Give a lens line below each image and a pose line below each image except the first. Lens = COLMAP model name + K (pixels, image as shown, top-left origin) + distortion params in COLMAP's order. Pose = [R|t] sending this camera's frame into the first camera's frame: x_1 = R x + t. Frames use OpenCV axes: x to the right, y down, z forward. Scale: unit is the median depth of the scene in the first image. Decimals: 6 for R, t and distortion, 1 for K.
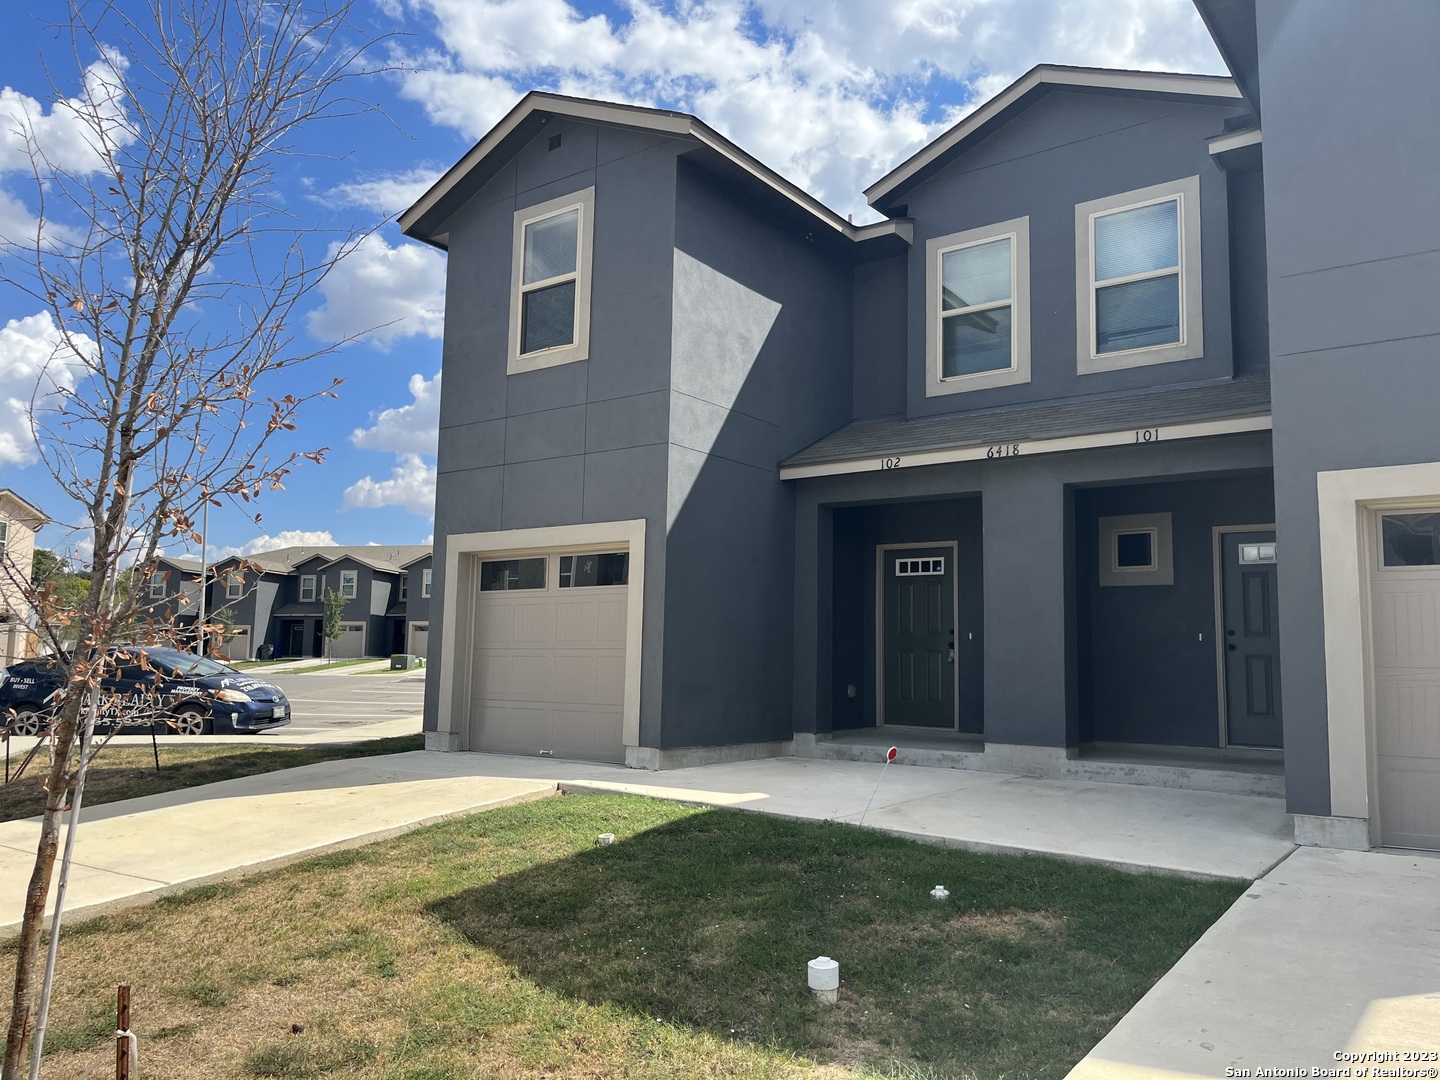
lens RADIAL K [[1085.1, 0, 720.0], [0, 1085.1, 540.0], [0, 0, 1]] dist [0.045494, 0.000583]
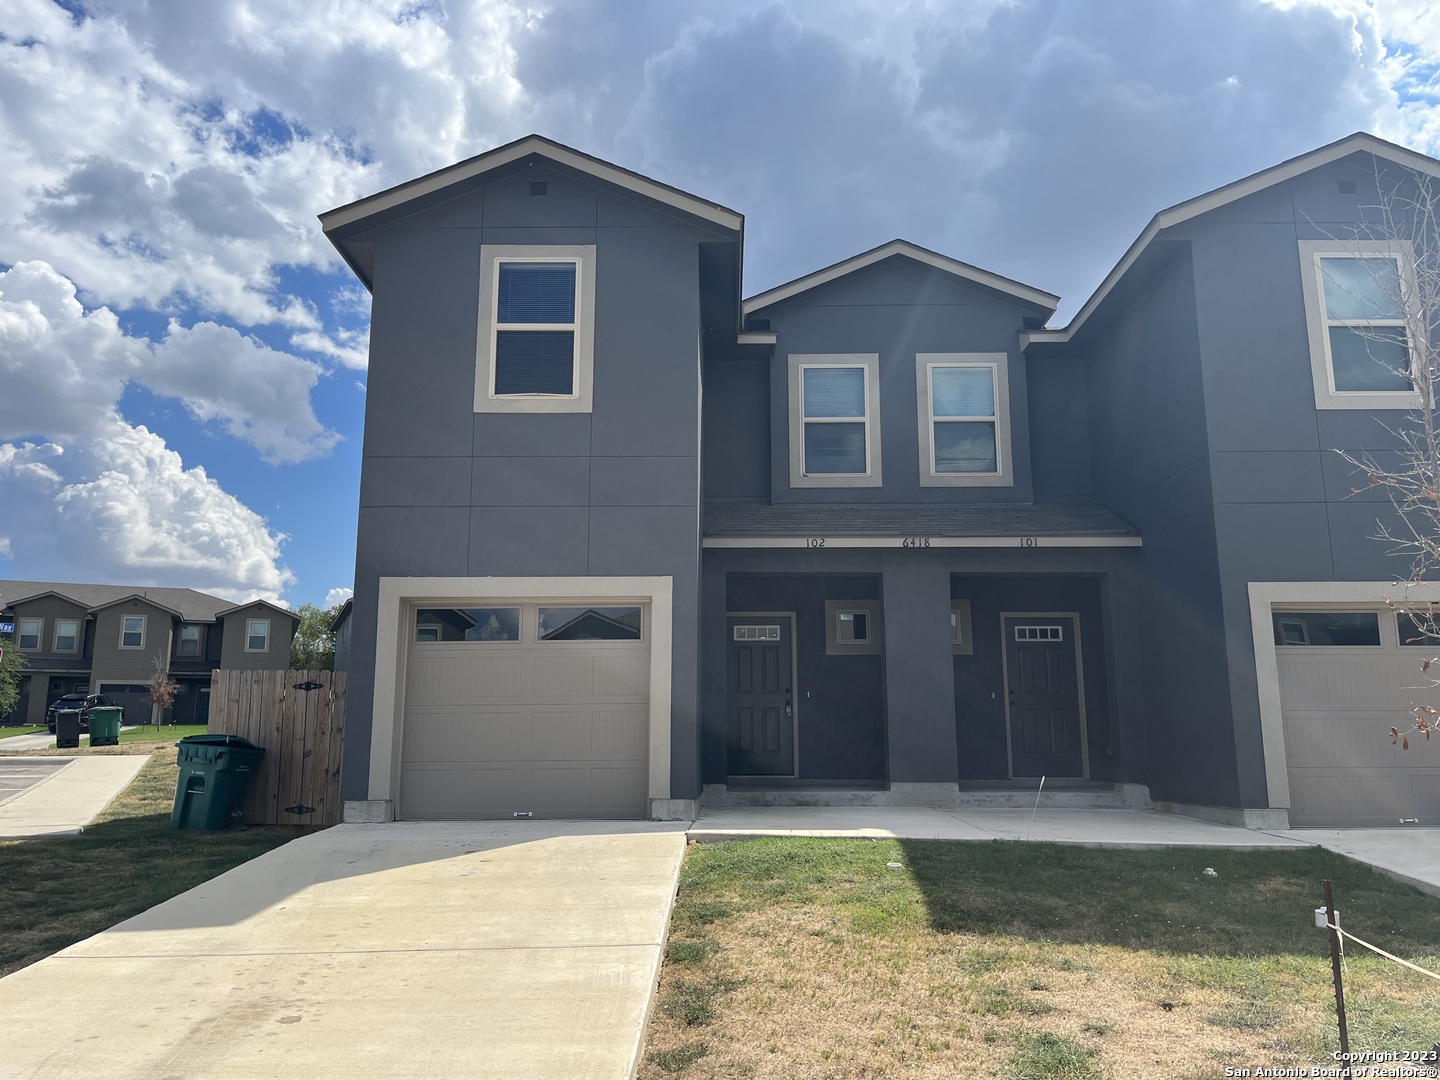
lens RADIAL K [[1102.0, 0, 720.0], [0, 1102.0, 540.0], [0, 0, 1]] dist [0.074002, 0.003653]
pose [[0.801962, 0.089682, 0.590604, -0.622608], [-0.049617, 0.995251, -0.083753, 0.030008], [-0.595310, 0.037862, 0.802603, 0.115190]]
